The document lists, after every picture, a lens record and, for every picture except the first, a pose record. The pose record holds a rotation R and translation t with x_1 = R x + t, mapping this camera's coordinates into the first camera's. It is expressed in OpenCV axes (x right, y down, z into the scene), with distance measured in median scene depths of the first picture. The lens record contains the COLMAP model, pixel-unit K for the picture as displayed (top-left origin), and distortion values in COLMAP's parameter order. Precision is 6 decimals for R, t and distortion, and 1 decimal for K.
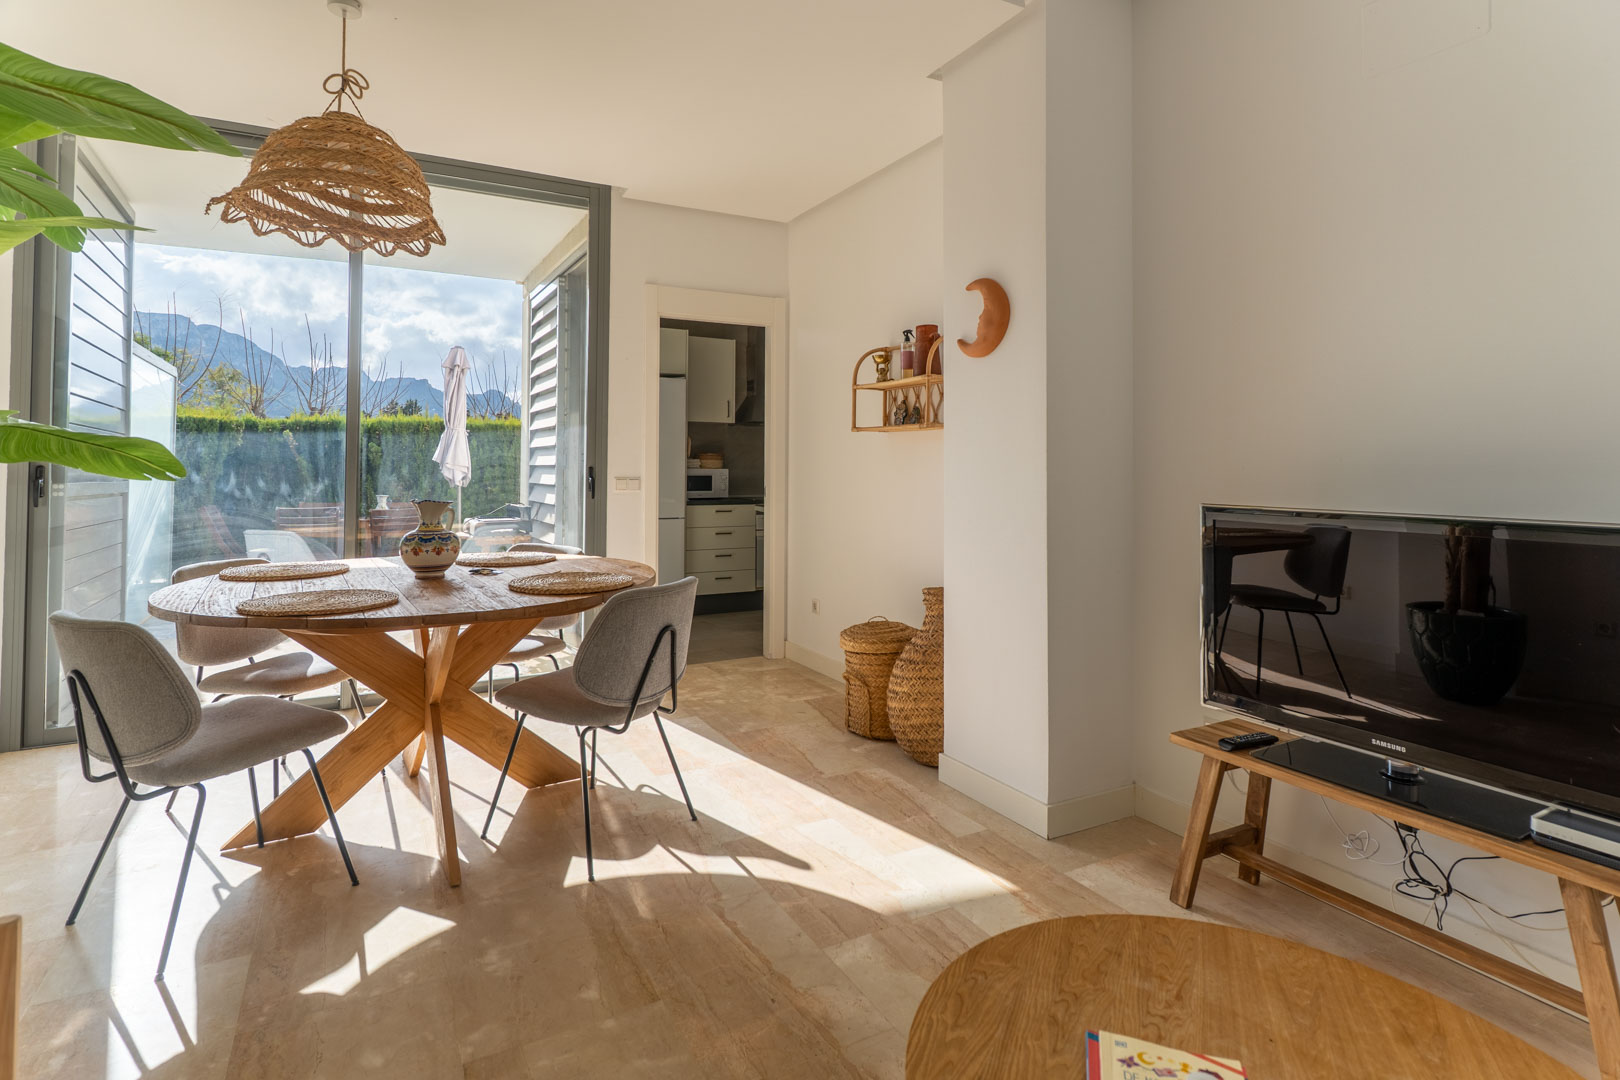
lens RADIAL K [[789.8, 0, 797.7], [0, 789.8, 452.8], [0, 0, 1]] dist [0.003545, -0.001287]
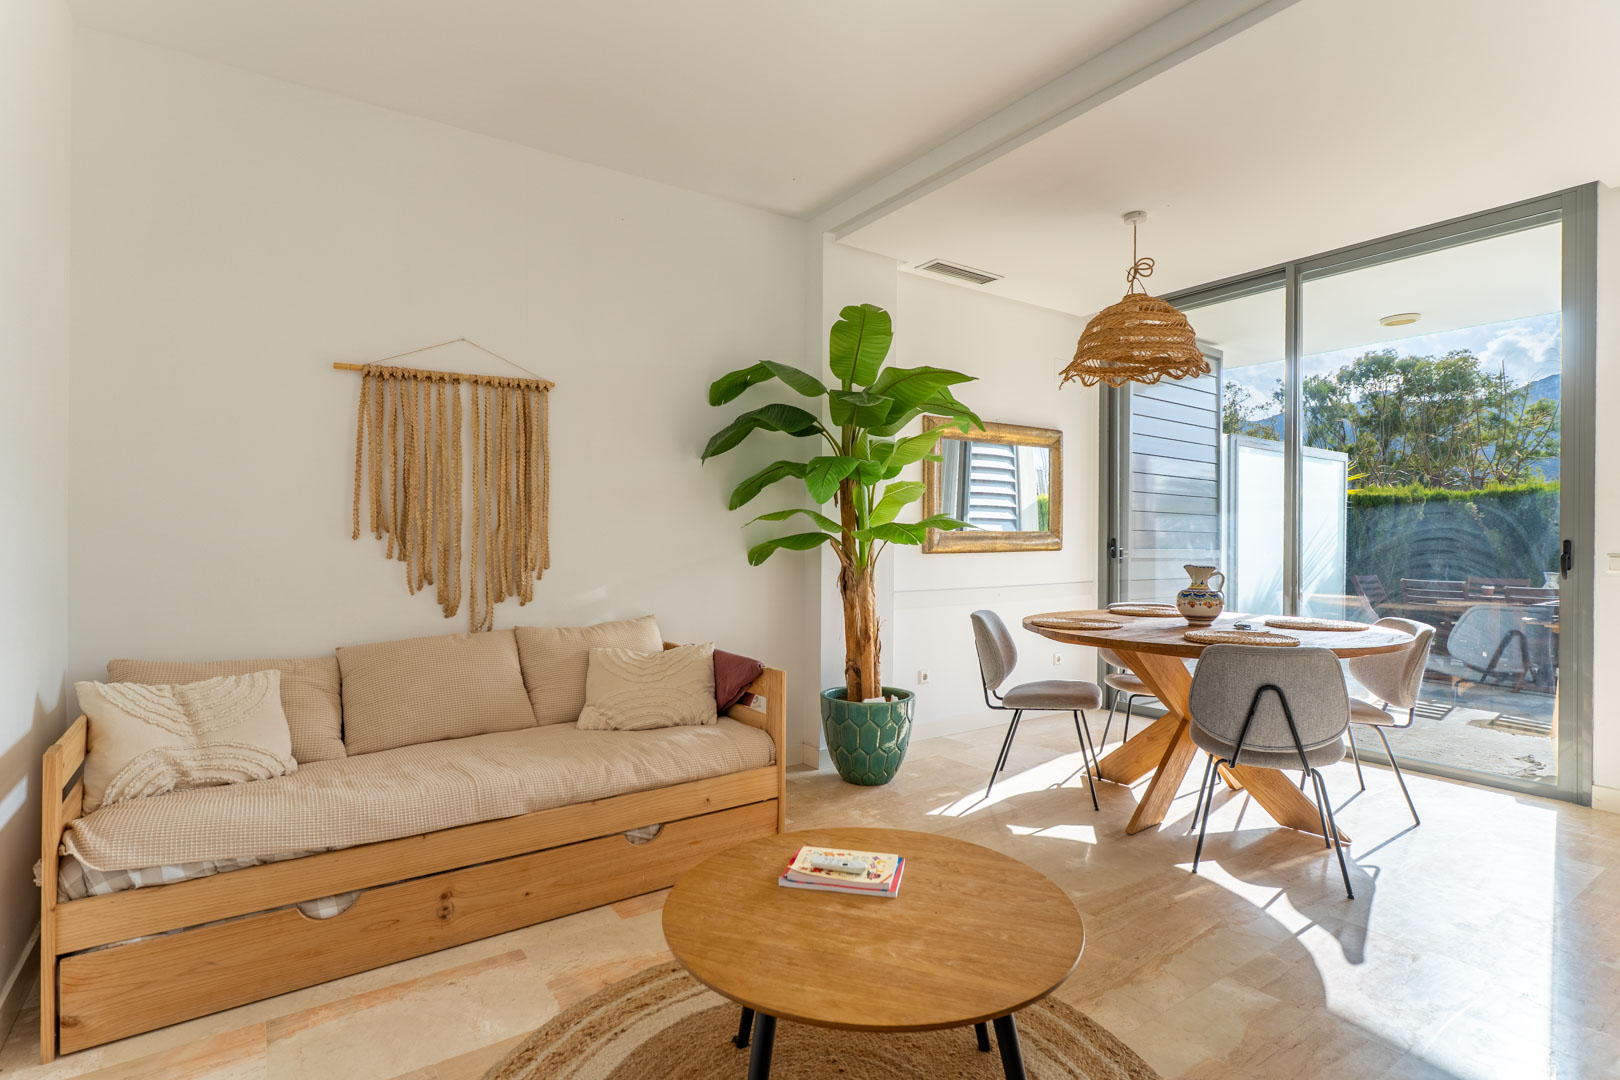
lens RADIAL K [[789.8, 0, 811.5], [0, 789.8, 539.3], [0, 0, 1]] dist [0.003545, -0.001287]
pose [[0.145492, 0.000571, -0.989359, 0.890955], [0.015516, 0.999876, 0.002859, 0.005742], [0.989238, -0.015767, 0.145466, 0.236607]]
